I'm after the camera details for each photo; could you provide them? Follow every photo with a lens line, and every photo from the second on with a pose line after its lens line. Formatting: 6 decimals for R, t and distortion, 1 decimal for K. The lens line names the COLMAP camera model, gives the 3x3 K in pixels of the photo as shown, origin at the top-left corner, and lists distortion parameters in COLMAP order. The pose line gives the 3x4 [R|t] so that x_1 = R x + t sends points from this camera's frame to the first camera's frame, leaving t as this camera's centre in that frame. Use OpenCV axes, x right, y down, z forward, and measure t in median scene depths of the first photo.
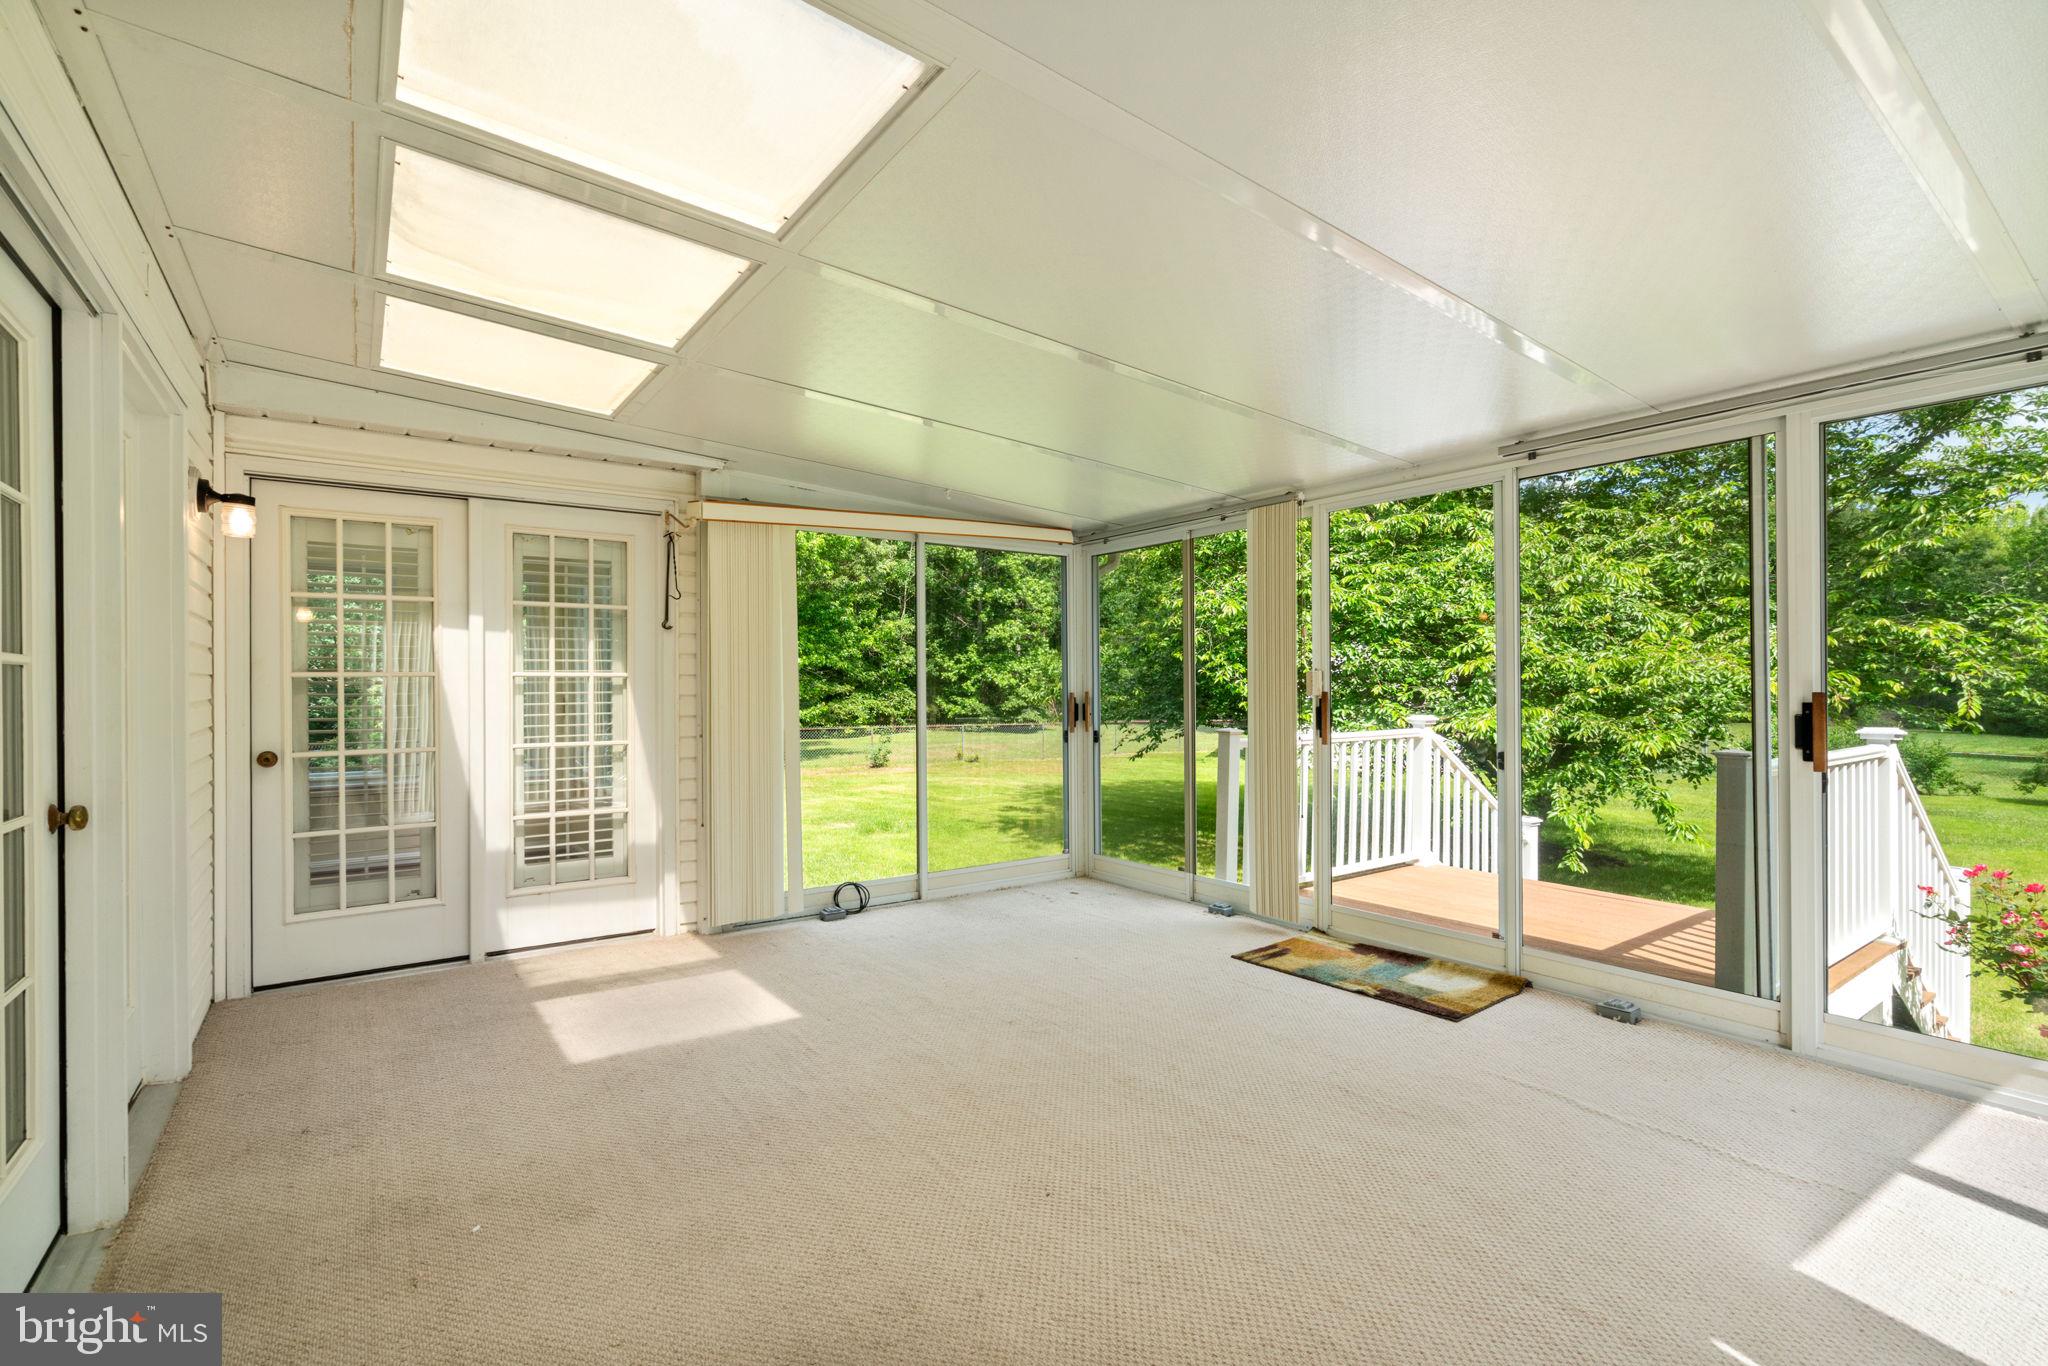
lens RADIAL K [[928.8, 0, 1020.3], [0, 928.8, 685.6], [0, 0, 1]] dist [-0.002906, 0.000605]
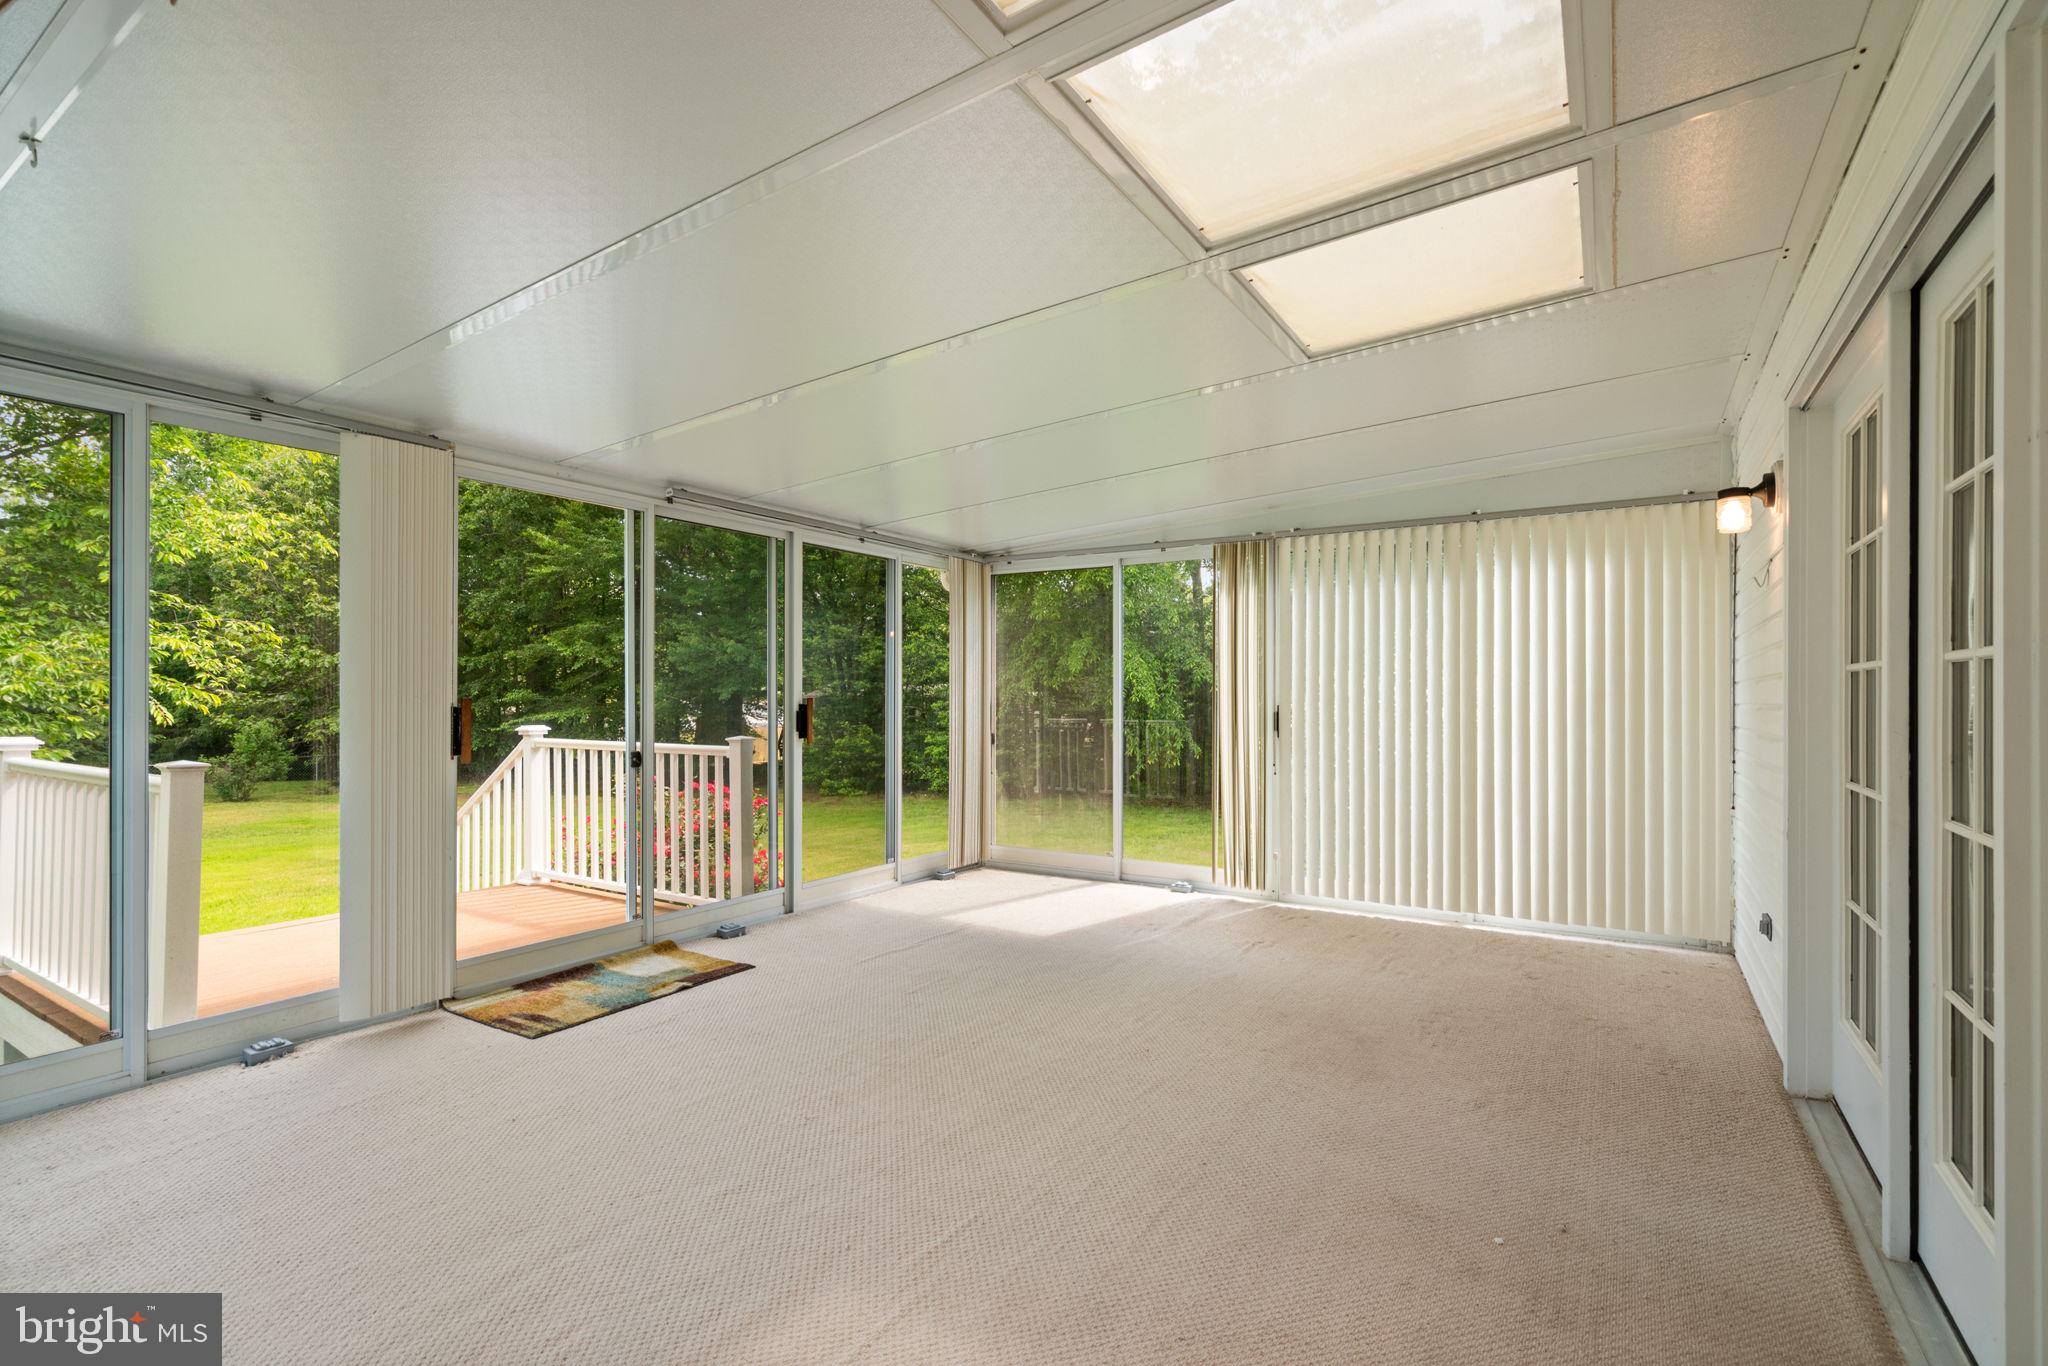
lens RADIAL K [[928.8, 0, 1020.3], [0, 928.8, 685.6], [0, 0, 1]] dist [-0.002906, 0.000605]
pose [[-0.367276, 0.015615, 0.929981, -0.682568], [-0.001594, 0.999847, -0.017418, 0.009214], [-0.930111, -0.007880, -0.367195, 0.951093]]
